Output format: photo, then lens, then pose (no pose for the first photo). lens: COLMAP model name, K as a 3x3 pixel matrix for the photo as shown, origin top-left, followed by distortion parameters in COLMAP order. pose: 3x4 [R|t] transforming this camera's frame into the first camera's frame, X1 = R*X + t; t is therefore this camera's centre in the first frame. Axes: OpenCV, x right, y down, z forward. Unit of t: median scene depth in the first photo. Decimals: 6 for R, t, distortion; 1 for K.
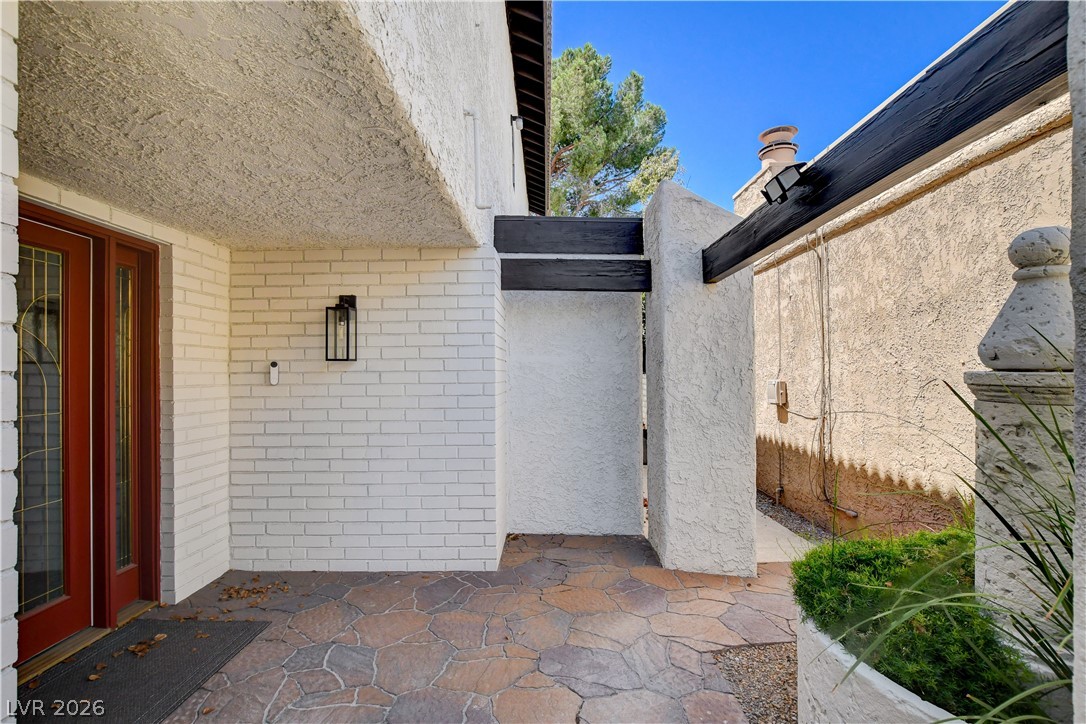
lens RADIAL K [[504.9, 0, 544.5], [0, 504.9, 365.9], [0, 0, 1]] dist [-0.009788, -0.000594]
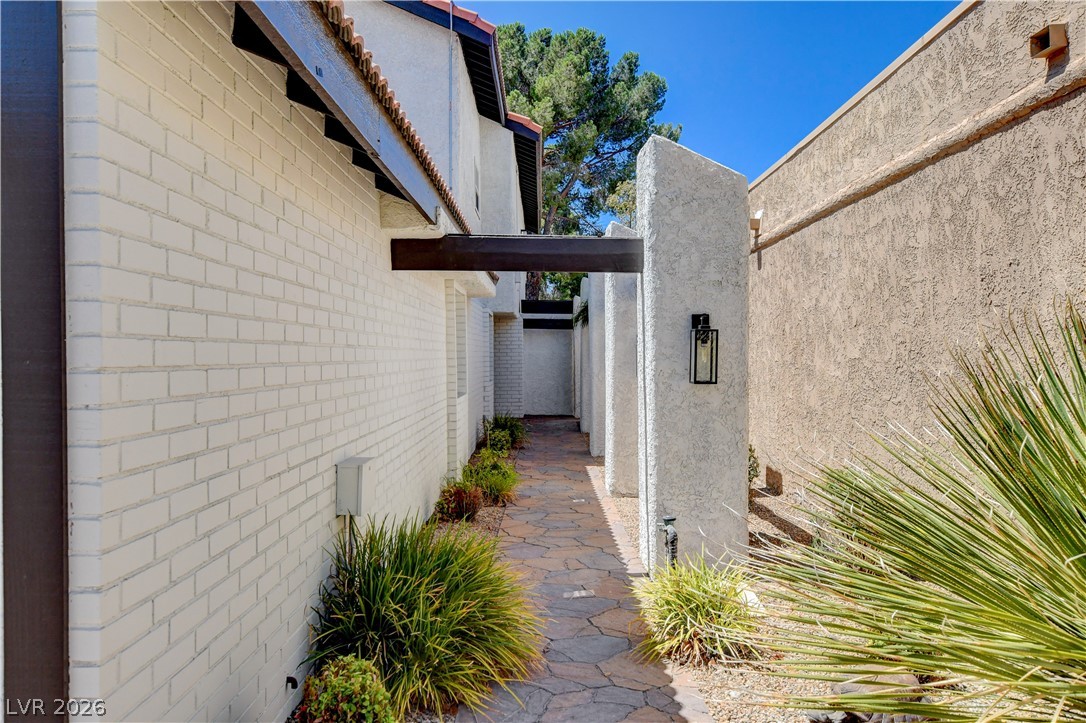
lens RADIAL K [[842.8, 0, 542.7], [0, 842.8, 360.8], [0, 0, 1]] dist [0.001271, 0.000711]
pose [[0.999954, 0.004137, 0.008613, -0.000859], [-0.004266, 0.999879, 0.014931, -0.003946], [-0.008550, -0.014967, 0.999851, -0.722699]]
